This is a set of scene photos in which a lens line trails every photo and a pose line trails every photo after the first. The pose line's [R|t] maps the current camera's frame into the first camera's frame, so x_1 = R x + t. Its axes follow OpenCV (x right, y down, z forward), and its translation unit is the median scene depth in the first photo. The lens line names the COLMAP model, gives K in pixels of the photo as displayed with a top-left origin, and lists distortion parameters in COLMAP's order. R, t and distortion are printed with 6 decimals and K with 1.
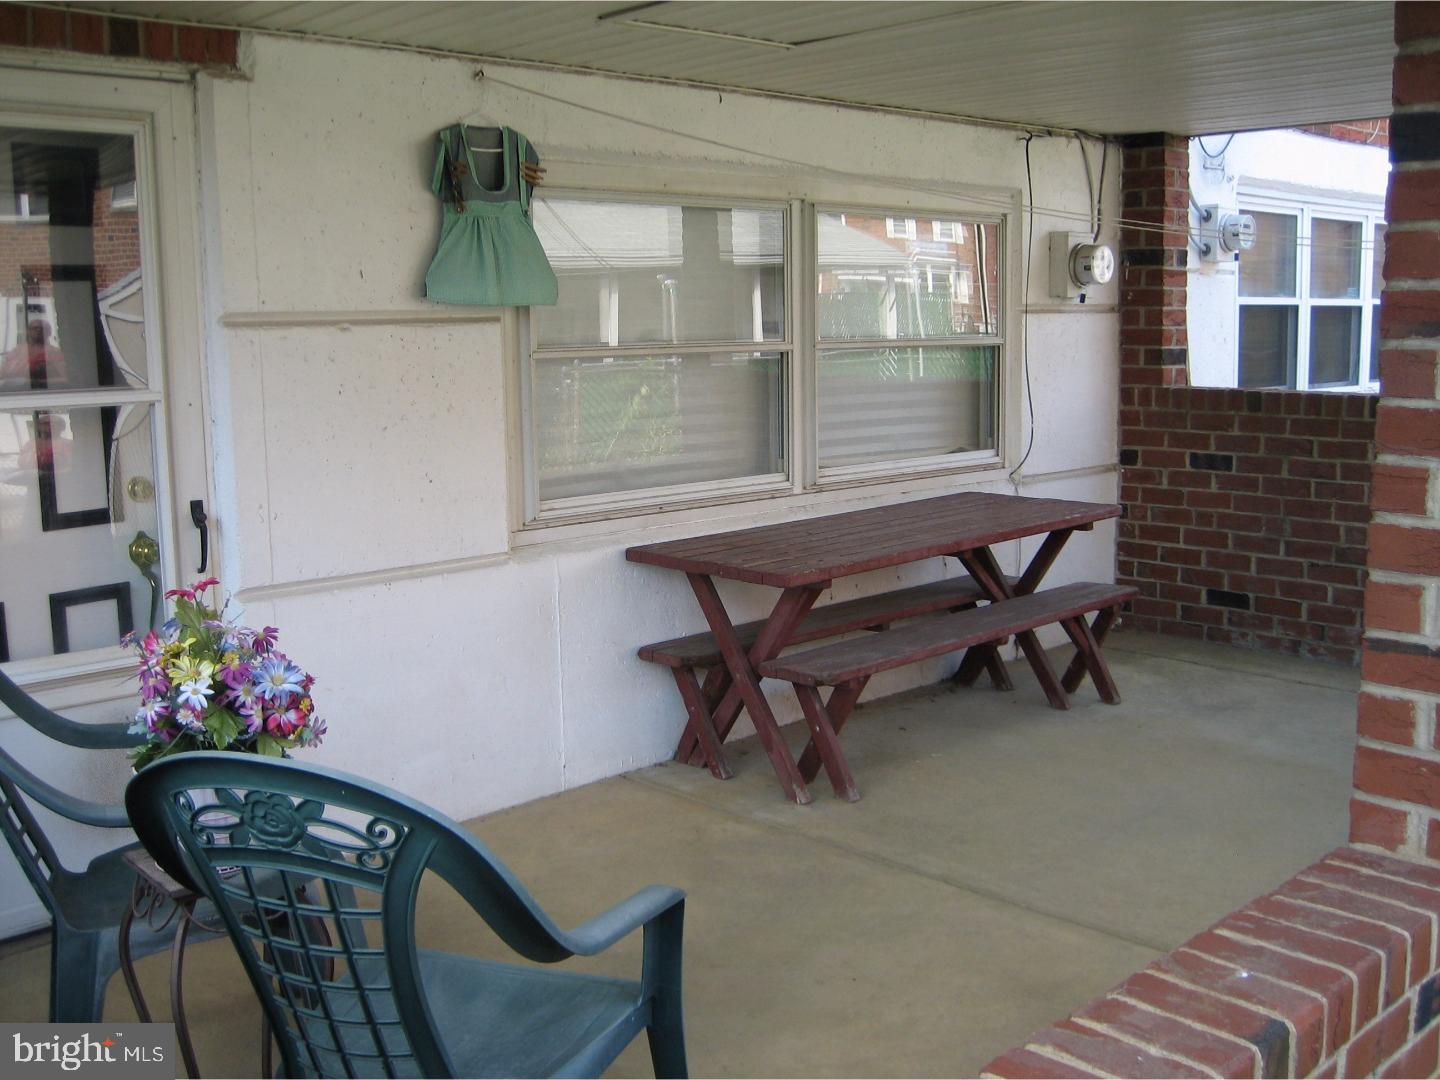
lens RADIAL K [[1496.2, 0, 720.0], [0, 1496.2, 540.0], [0, 0, 1]] dist [-0.142487, 0.172127]
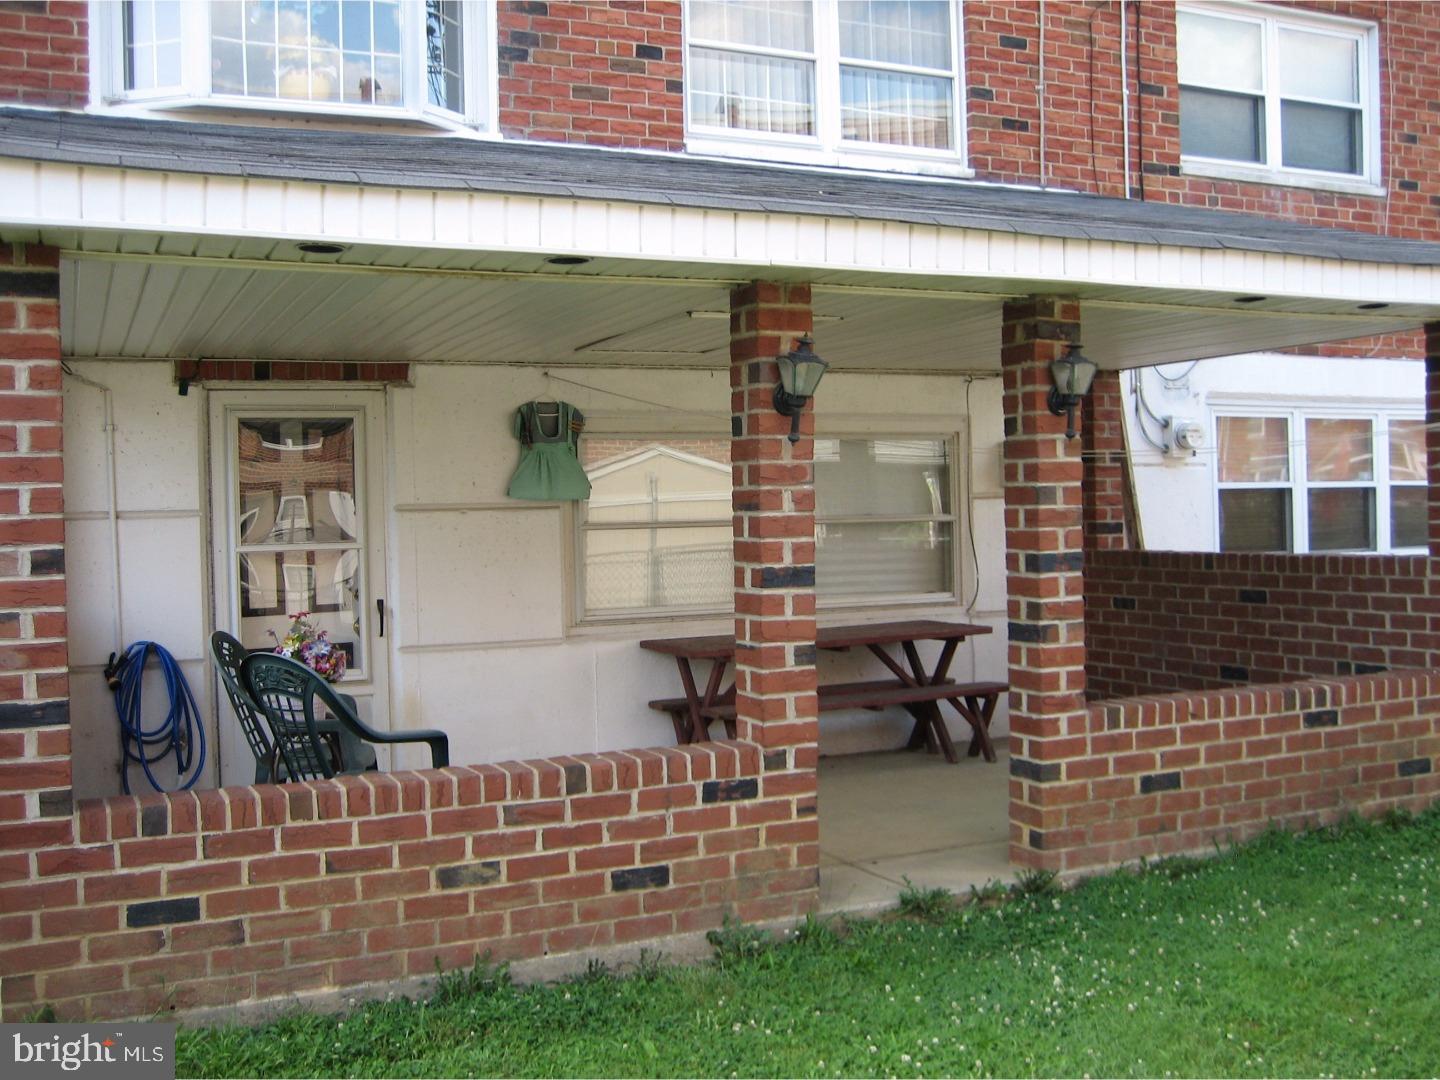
lens RADIAL K [[1496.2, 0, 720.0], [0, 1496.2, 540.0], [0, 0, 1]] dist [-0.142487, 0.172127]
pose [[0.946431, -0.002244, -0.322898, 0.607369], [-0.037869, 0.992304, -0.117893, 0.094628], [0.320677, 0.123806, 0.939062, -0.615467]]
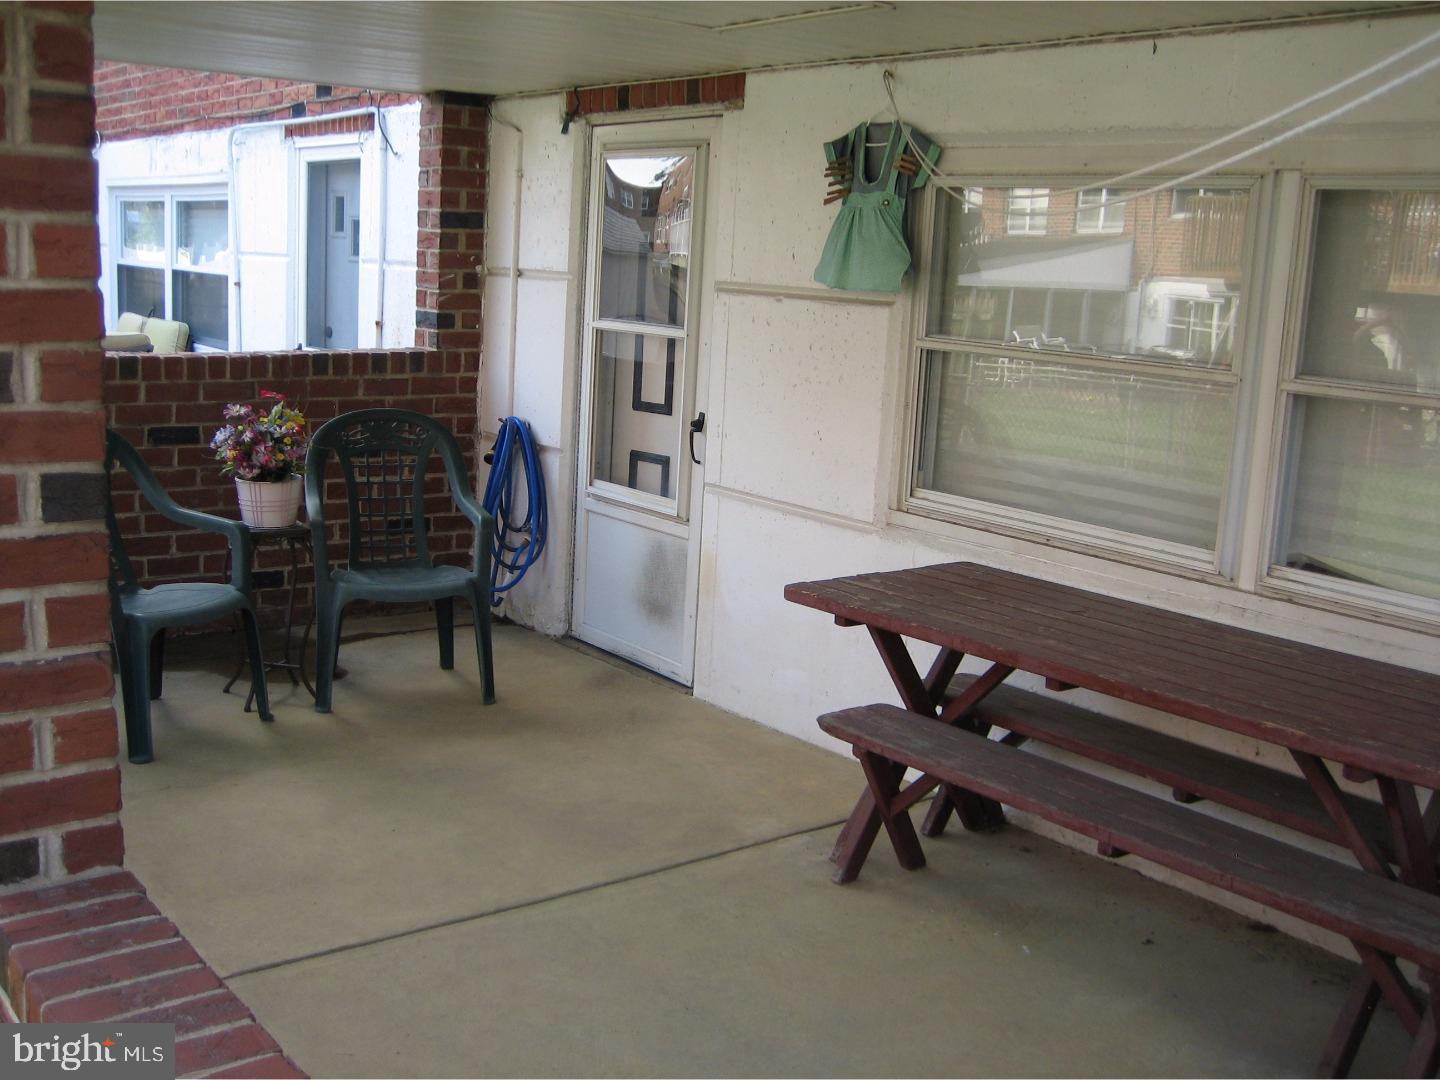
lens RADIAL K [[1496.2, 0, 720.0], [0, 1496.2, 540.0], [0, 0, 1]] dist [-0.142487, 0.172127]
pose [[-0.096085, 0.193754, -0.976334, 0.910198], [-0.197866, 0.957579, 0.209504, -0.182096], [0.975508, 0.213314, -0.053671, 0.957730]]
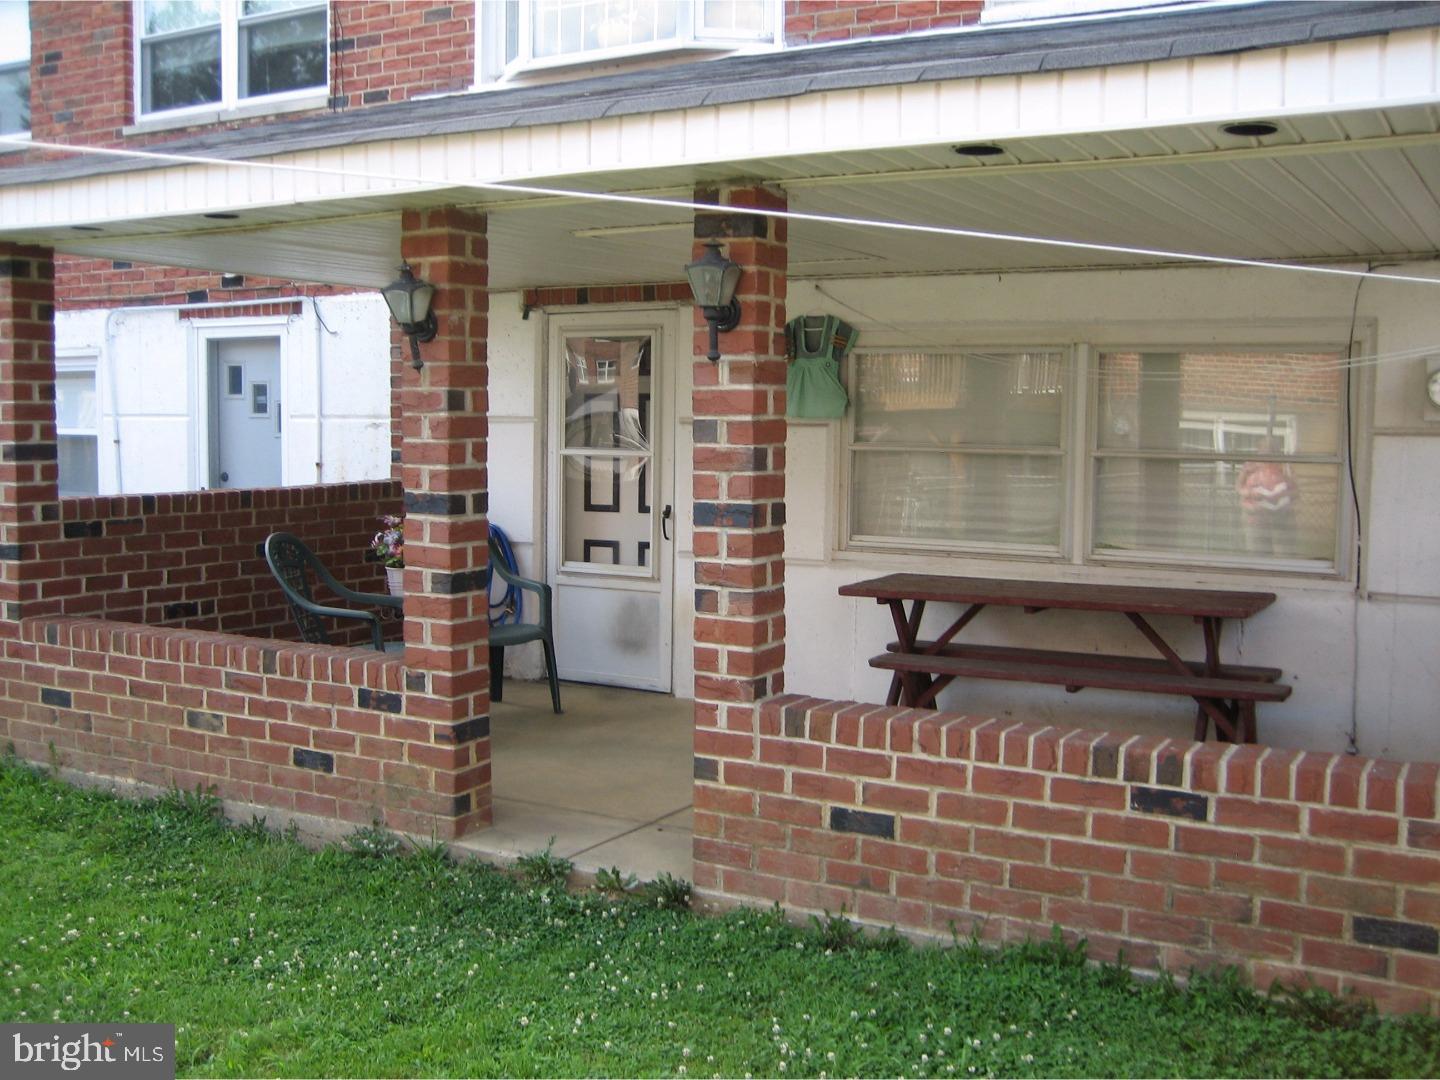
lens RADIAL K [[1496.2, 0, 720.0], [0, 1496.2, 540.0], [0, 0, 1]] dist [-0.142487, 0.172127]
pose [[0.289323, 0.095523, -0.952453, 1.460552], [-0.157706, 0.986168, 0.050998, -0.083850], [0.944151, 0.135453, 0.300386, 0.371339]]
